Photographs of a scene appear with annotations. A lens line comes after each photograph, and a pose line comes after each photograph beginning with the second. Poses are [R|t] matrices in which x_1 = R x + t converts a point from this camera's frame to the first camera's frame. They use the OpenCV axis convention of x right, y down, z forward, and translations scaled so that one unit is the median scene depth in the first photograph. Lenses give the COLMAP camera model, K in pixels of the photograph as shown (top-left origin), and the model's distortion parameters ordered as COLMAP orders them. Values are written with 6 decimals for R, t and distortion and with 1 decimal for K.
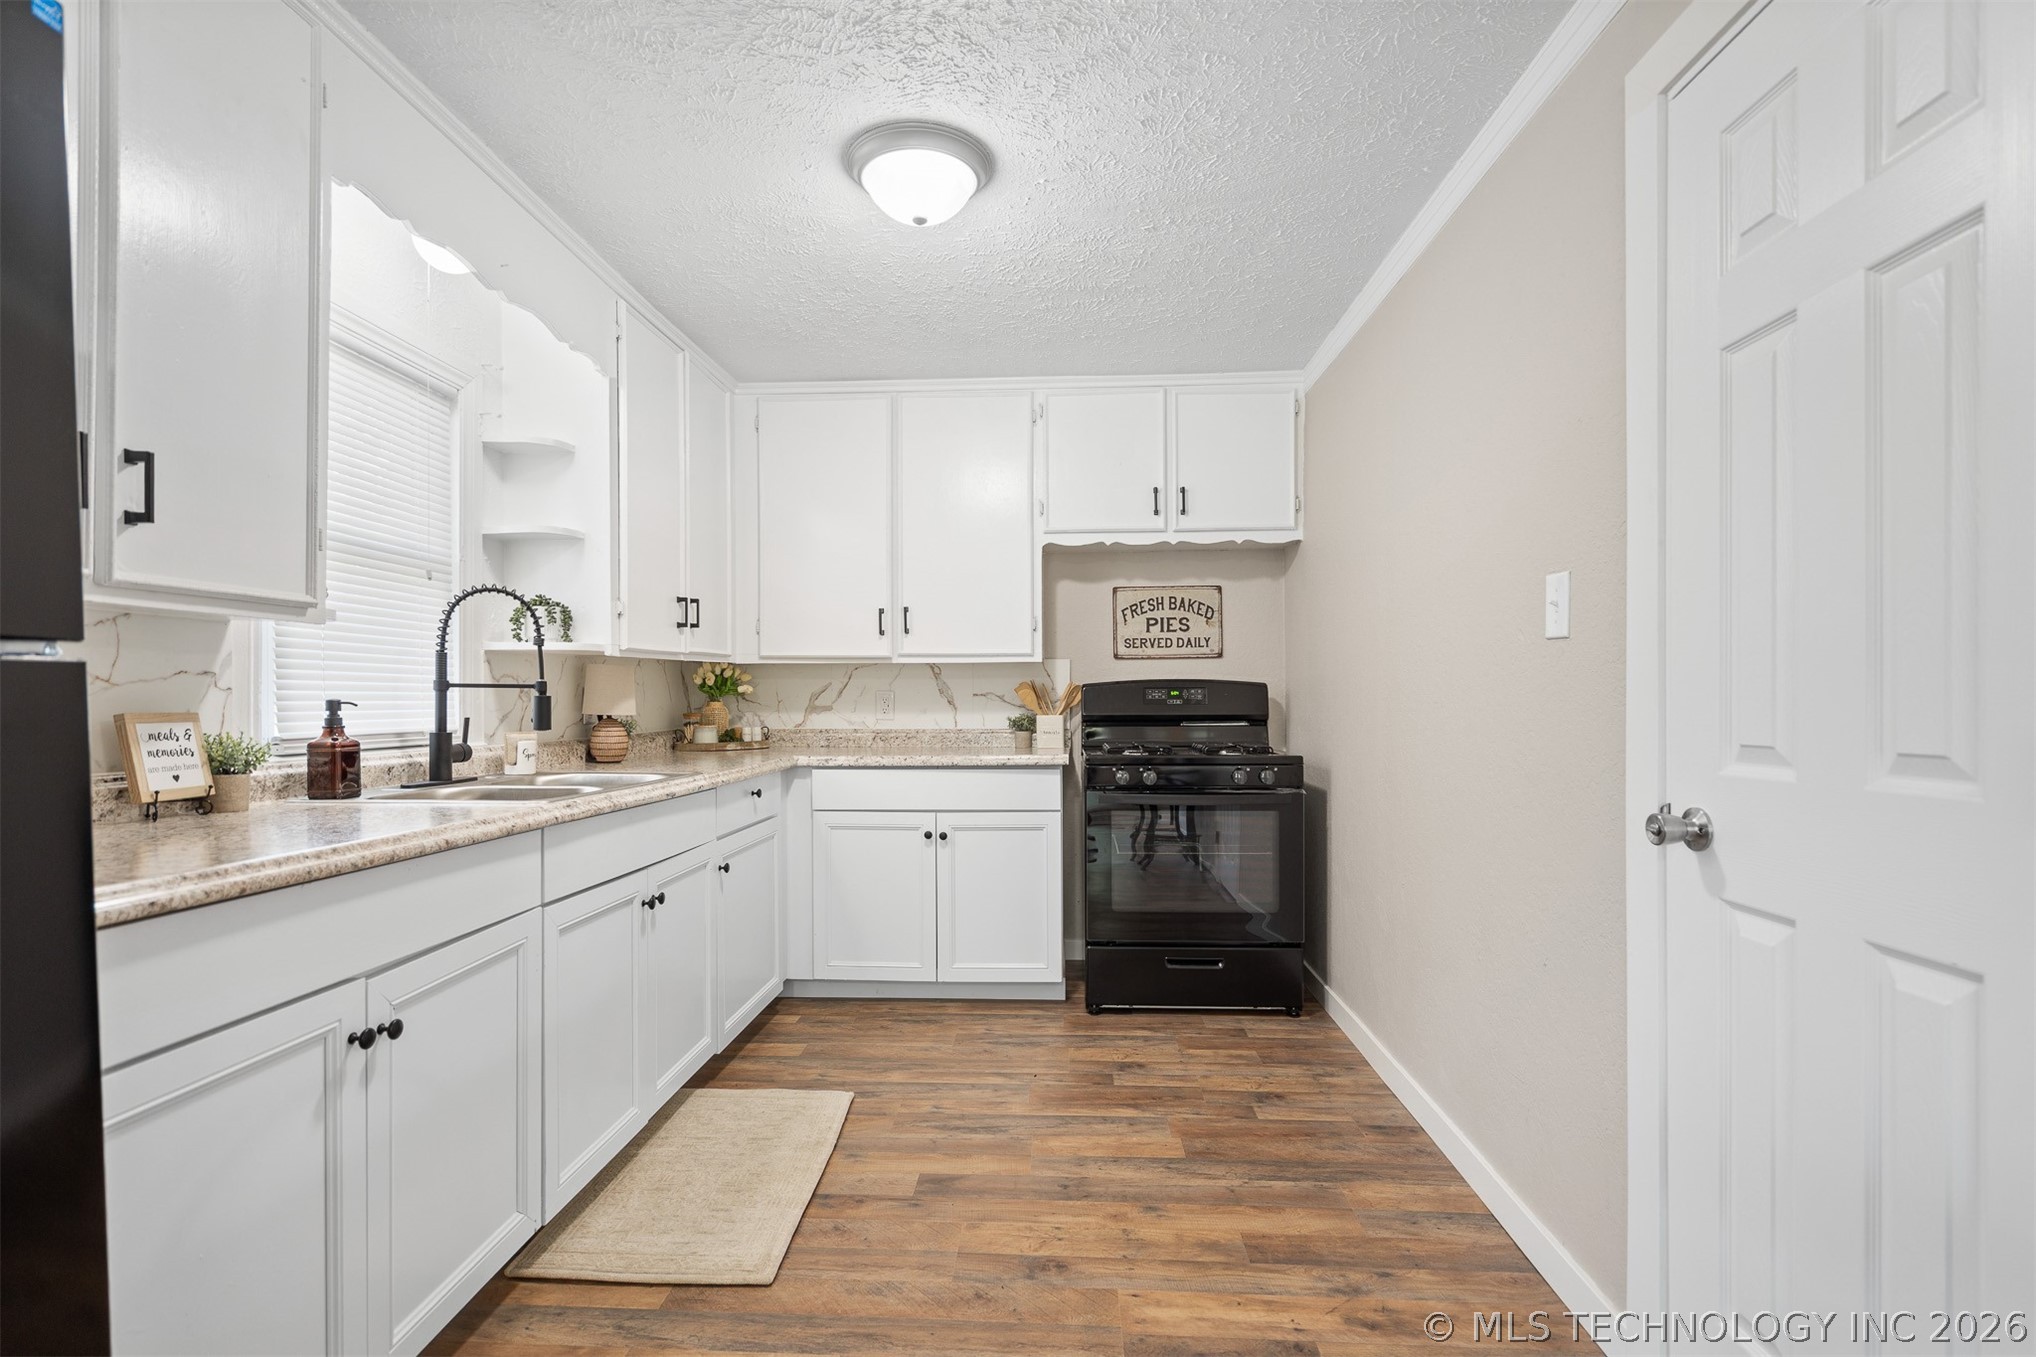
lens RADIAL K [[953.3, 0, 997.6], [0, 953.3, 700.8], [0, 0, 1]] dist [-0.008860, 0.000768]
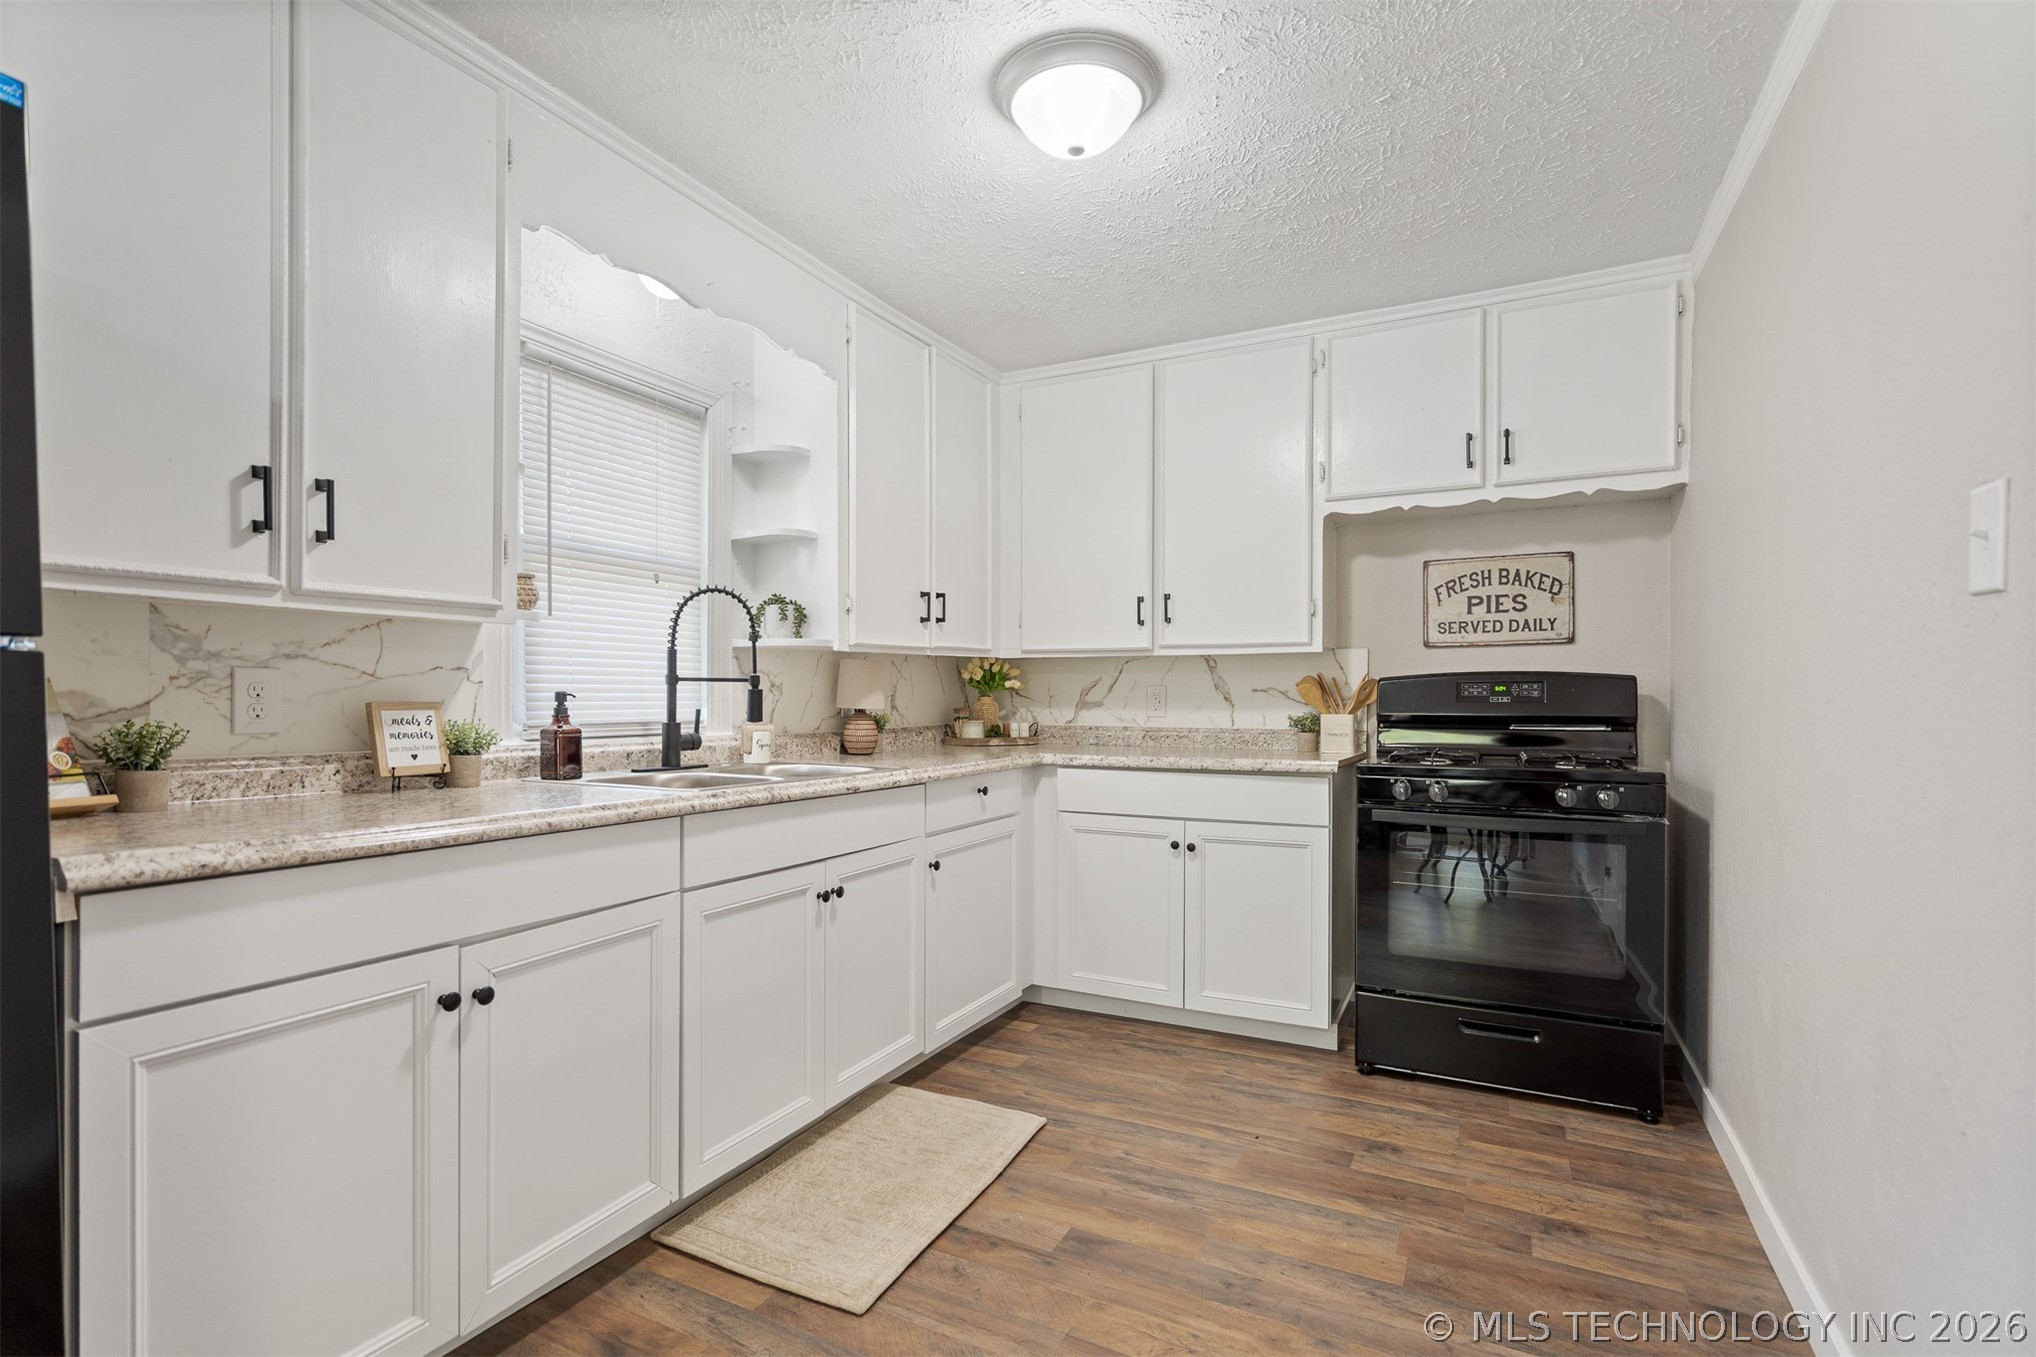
lens RADIAL K [[953.3, 0, 979.5], [0, 953.3, 703.0], [0, 0, 1]] dist [-0.008860, 0.000768]
pose [[0.910972, 0.007777, -0.412395, 0.180197], [-0.005490, 0.999962, 0.006731, 0.001540], [0.412432, -0.003868, 0.910980, 0.140273]]
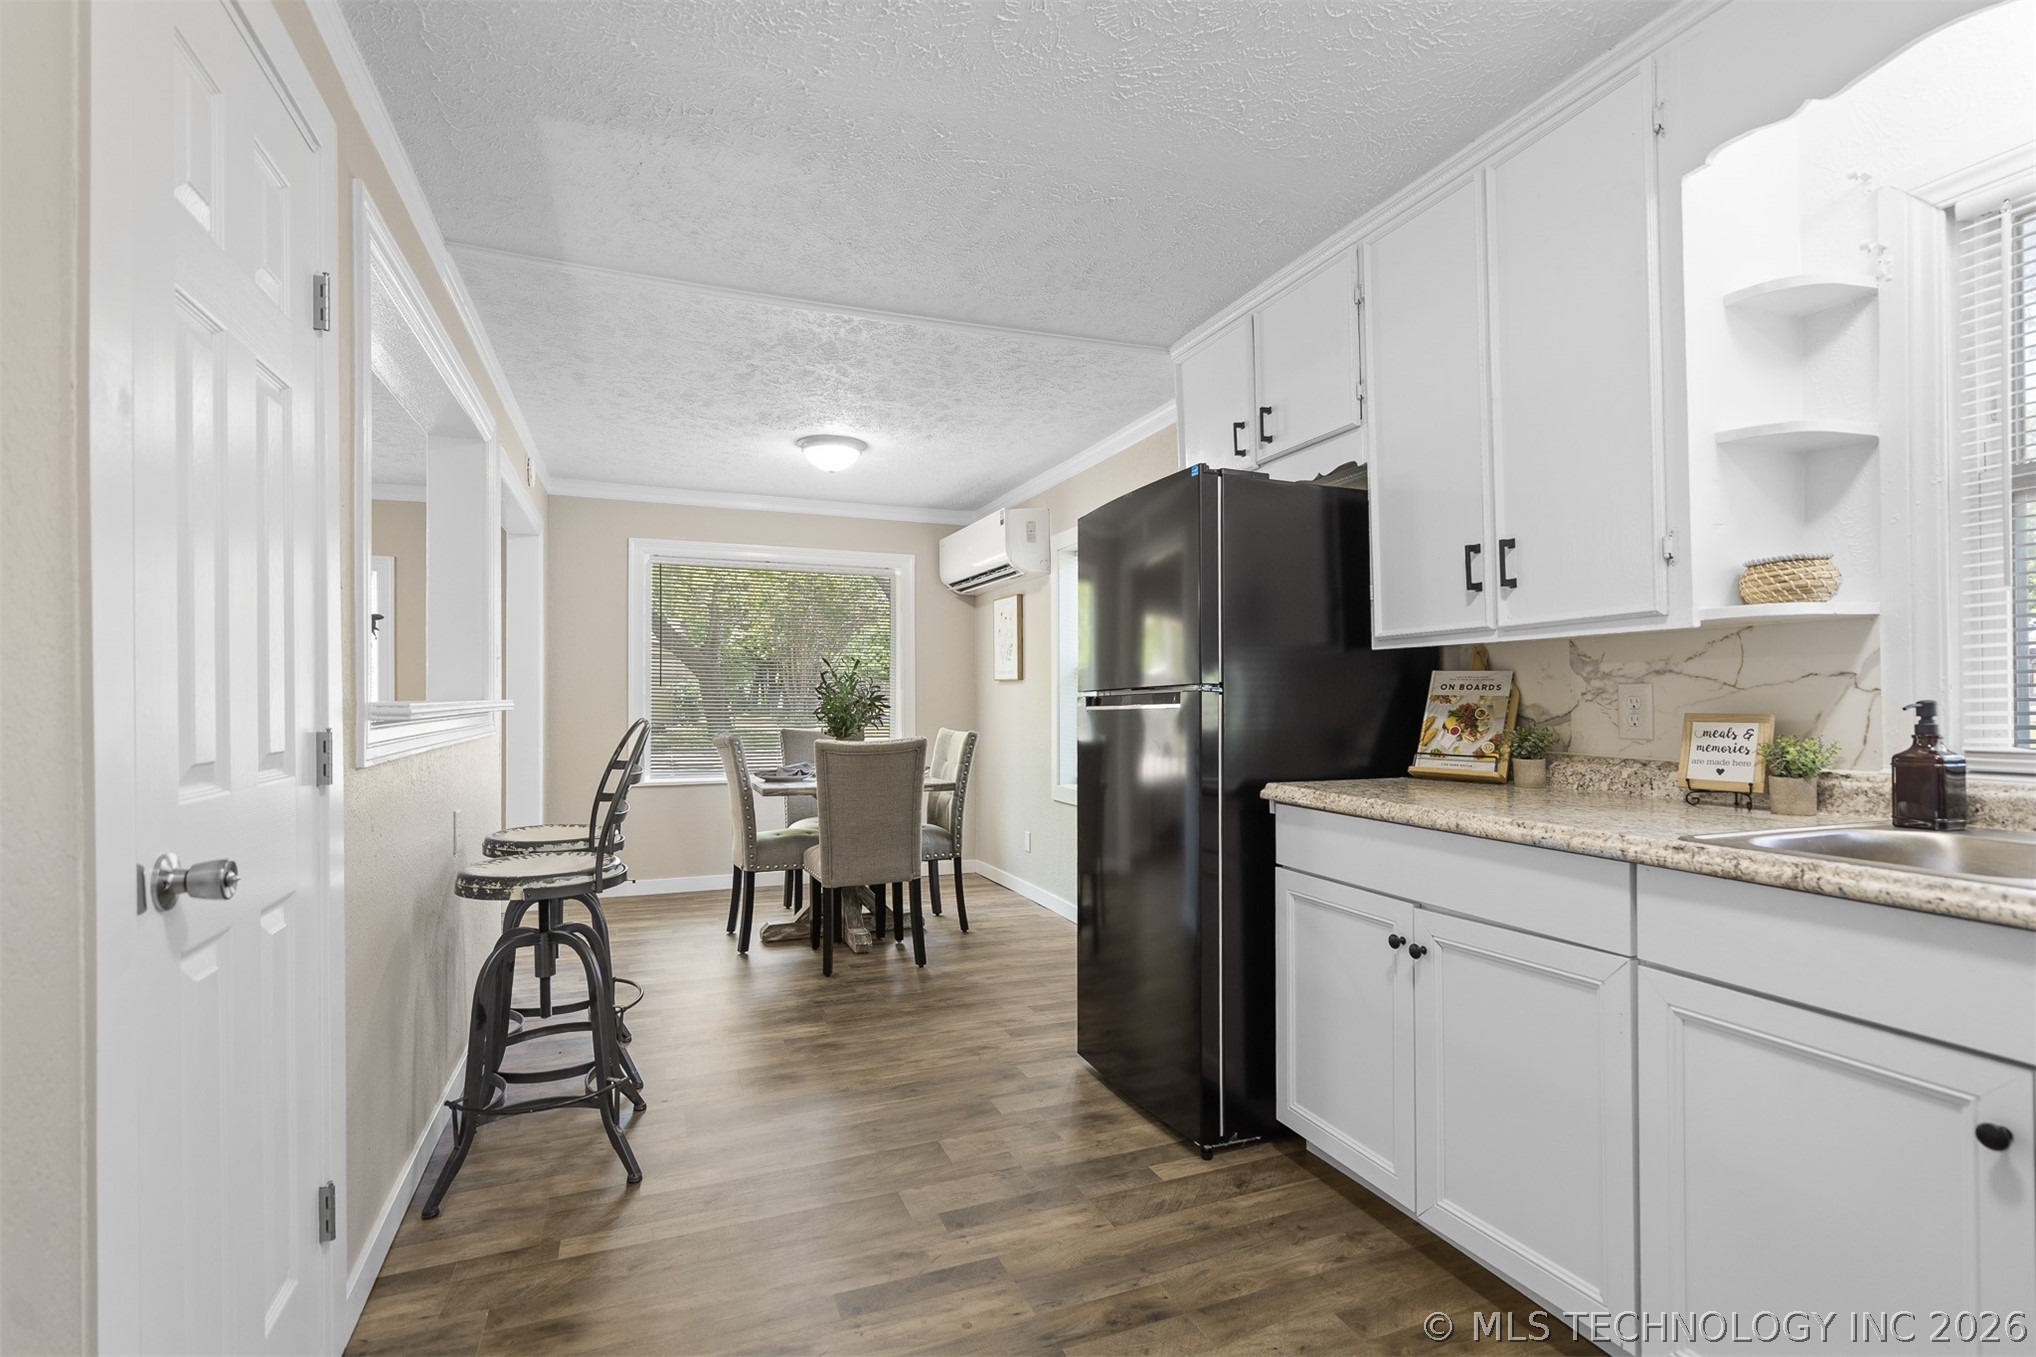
lens RADIAL K [[953.3, 0, 1037.0], [0, 953.3, 675.9], [0, 0, 1]] dist [-0.008860, 0.000768]
pose [[-0.893134, -0.005621, -0.449756, 0.250721], [0.006629, 0.999649, -0.025656, -0.005977], [0.449742, -0.025895, -0.892783, 1.110357]]
